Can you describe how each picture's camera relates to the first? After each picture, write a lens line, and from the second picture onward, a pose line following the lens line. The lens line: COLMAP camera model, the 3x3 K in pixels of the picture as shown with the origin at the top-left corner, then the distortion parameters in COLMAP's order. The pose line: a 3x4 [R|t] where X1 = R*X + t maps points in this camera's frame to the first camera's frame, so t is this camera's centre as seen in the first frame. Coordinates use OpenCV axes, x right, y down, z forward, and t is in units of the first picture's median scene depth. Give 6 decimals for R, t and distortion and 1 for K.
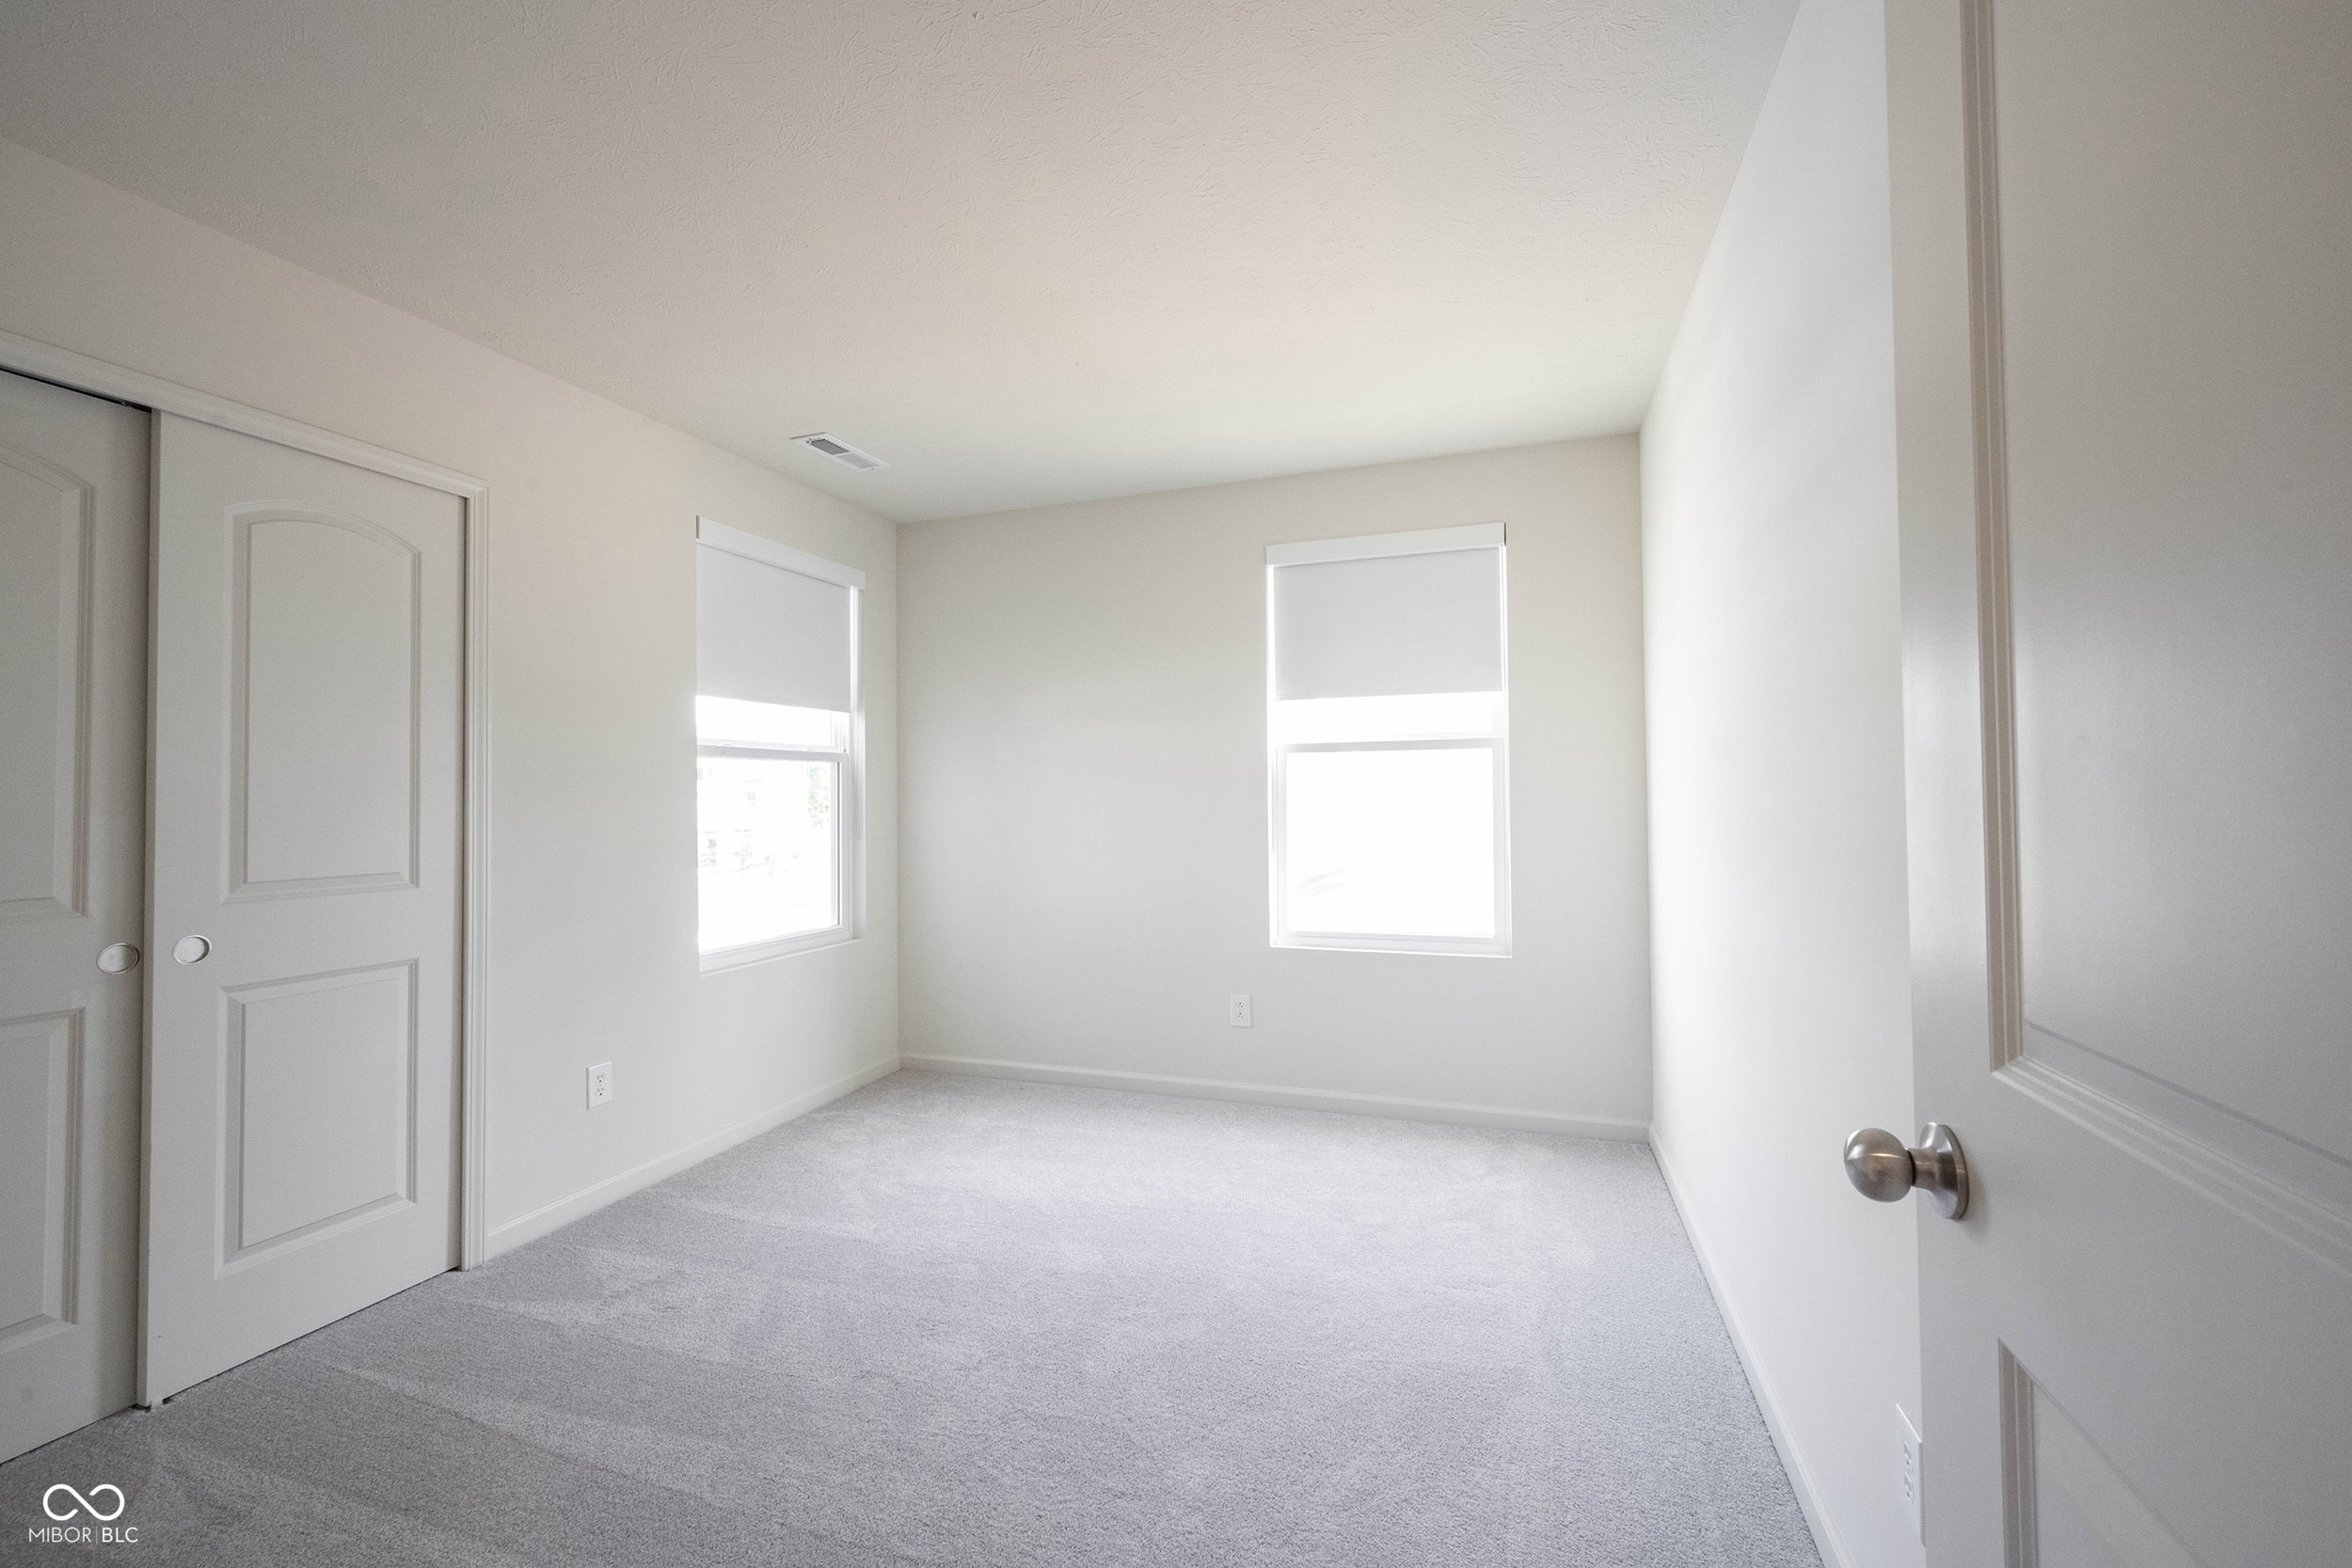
lens RADIAL K [[926.3, 0, 1174.4], [0, 926.3, 783.7], [0, 0, 1]] dist [-0.000617, 0.000330]
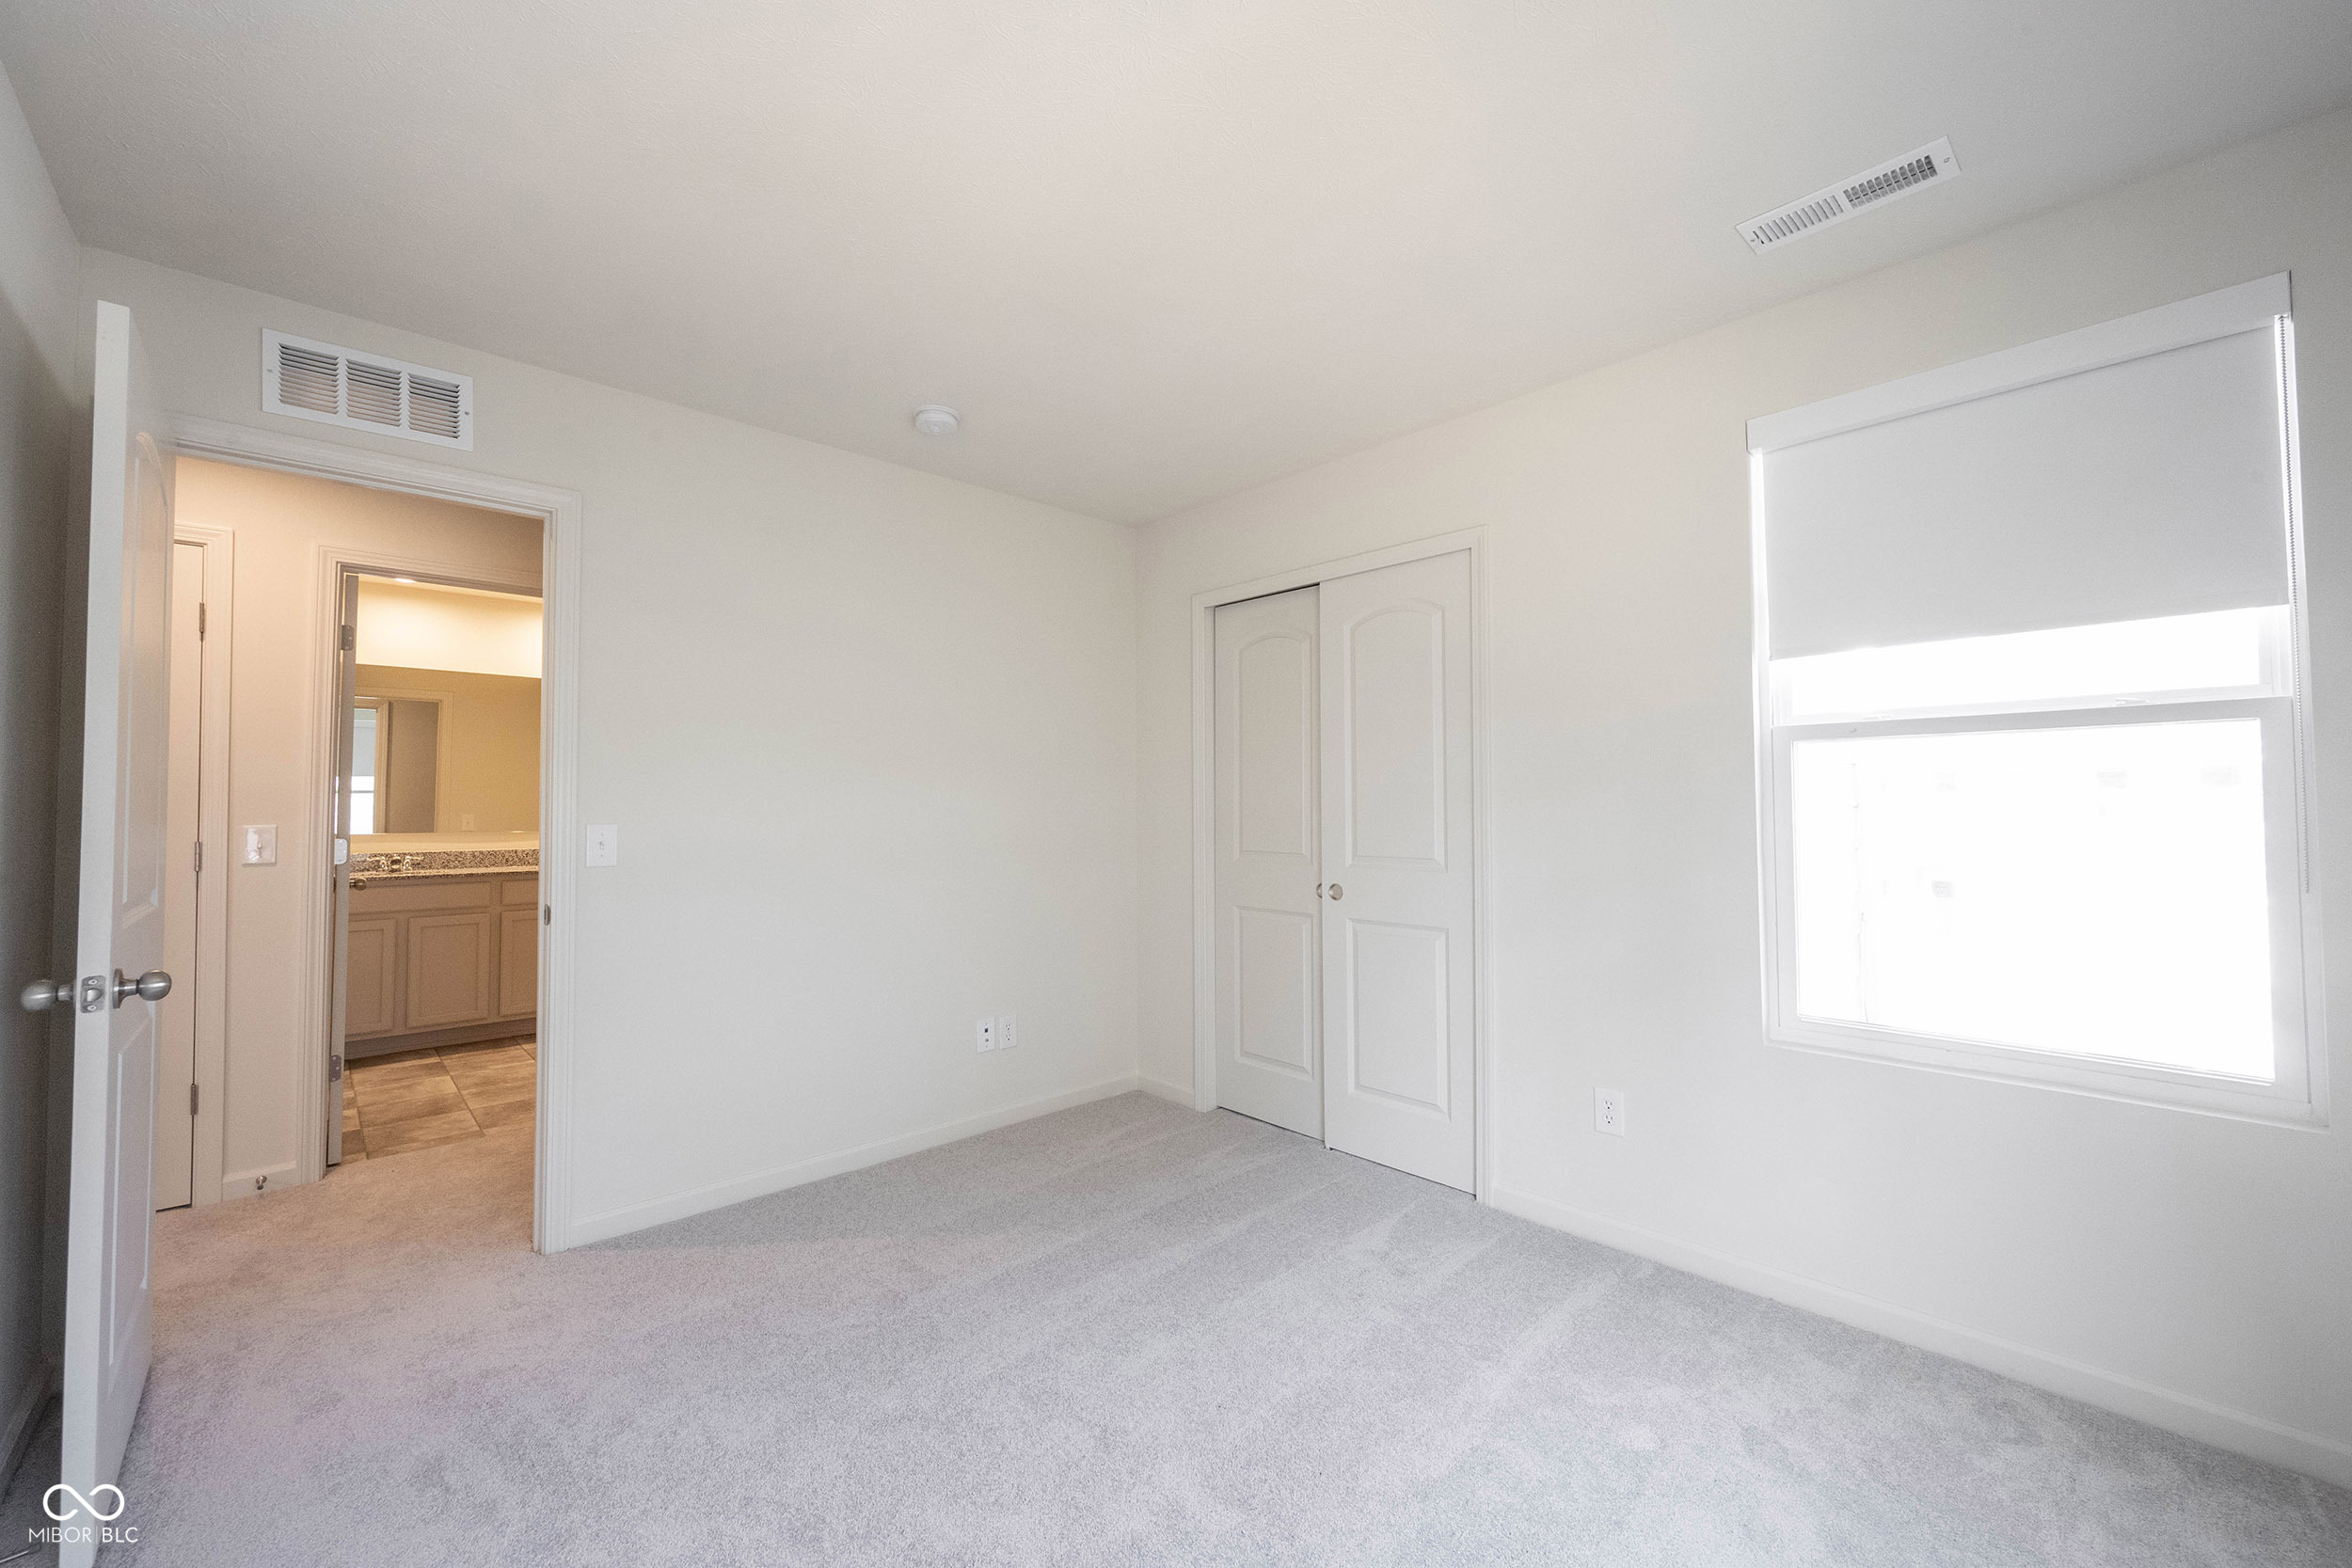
lens RADIAL K [[926.3, 0, 1174.4], [0, 926.3, 783.7], [0, 0, 1]] dist [-0.000617, 0.000330]
pose [[-0.457714, -0.013026, -0.889004, 0.459444], [0.022884, 0.999389, -0.026425, 0.014785], [0.888805, -0.032439, -0.457136, 1.202641]]
